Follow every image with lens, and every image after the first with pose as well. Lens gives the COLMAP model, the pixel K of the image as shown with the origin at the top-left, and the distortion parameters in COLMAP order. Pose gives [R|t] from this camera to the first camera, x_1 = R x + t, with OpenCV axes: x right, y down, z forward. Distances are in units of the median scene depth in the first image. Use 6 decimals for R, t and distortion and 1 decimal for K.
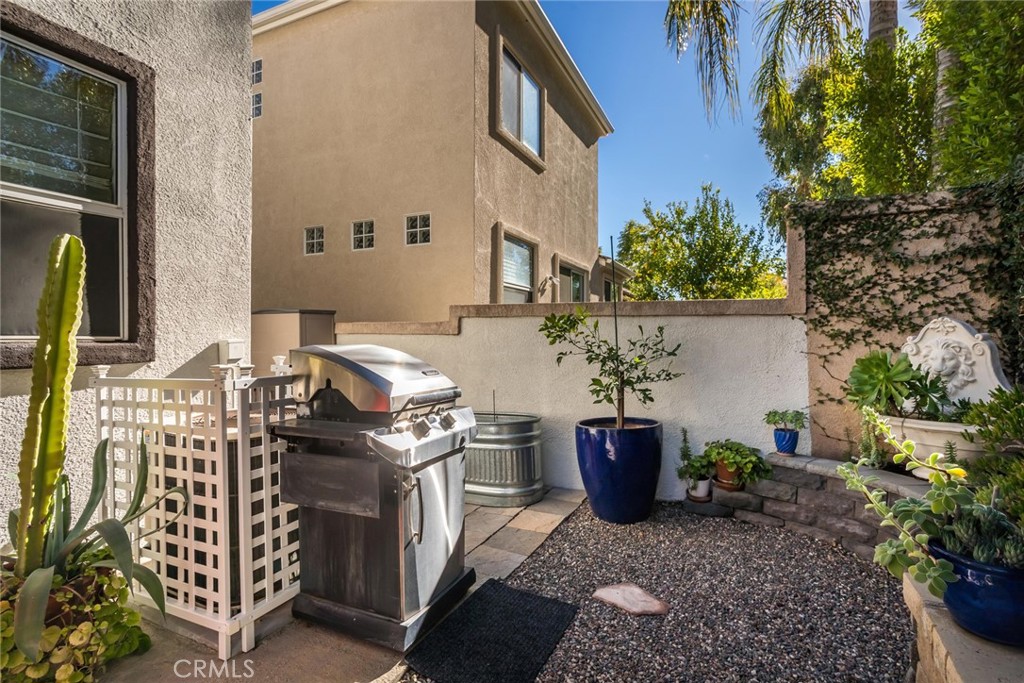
lens RADIAL K [[487.3, 0, 516.4], [0, 487.3, 340.4], [0, 0, 1]] dist [-0.017709, 0.006157]
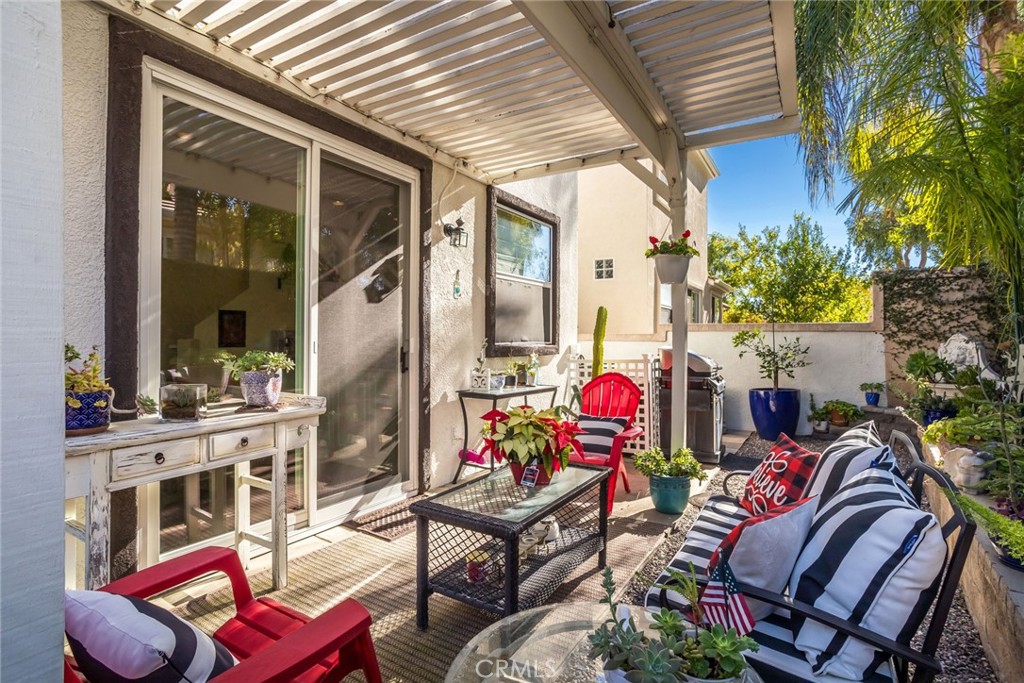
lens RADIAL K [[487.3, 0, 514.8], [0, 487.3, 339.1], [0, 0, 1]] dist [-0.017709, 0.006157]
pose [[0.991735, 0.004854, -0.128213, -0.569146], [-0.006451, 0.999907, -0.012043, 0.007663], [0.128142, 0.012771, 0.991674, -1.020568]]
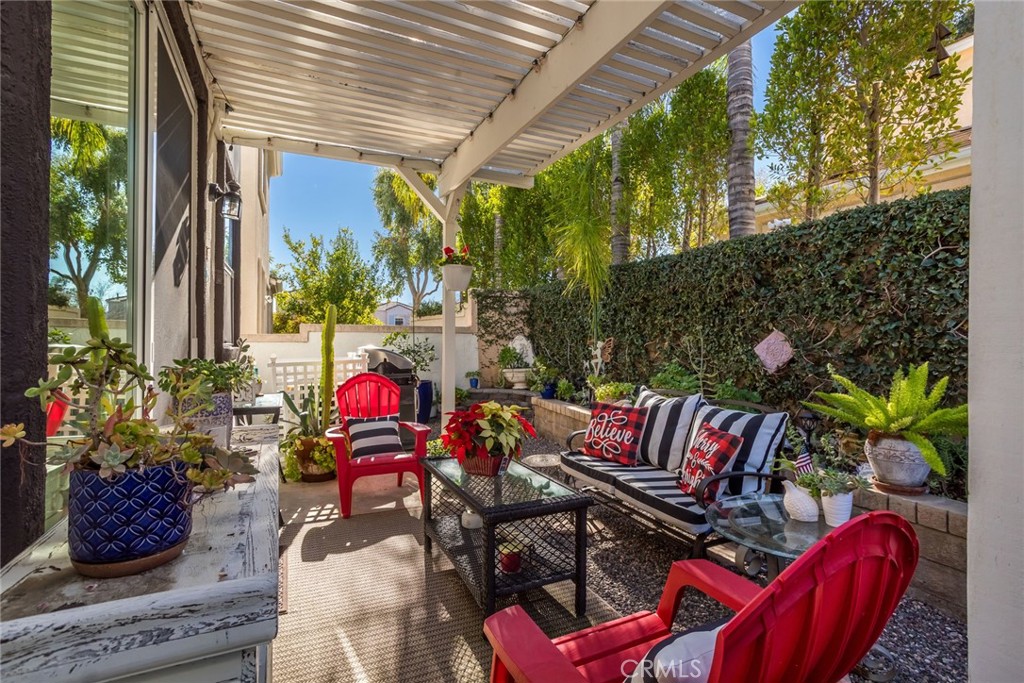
lens RADIAL K [[487.3, 0, 512.0], [0, 487.3, 340.3], [0, 0, 1]] dist [-0.017709, 0.006157]
pose [[0.656656, -0.001816, 0.754188, -1.231808], [0.012047, 0.999895, -0.008081, 0.006854], [-0.754094, 0.014392, 0.656608, -0.822763]]
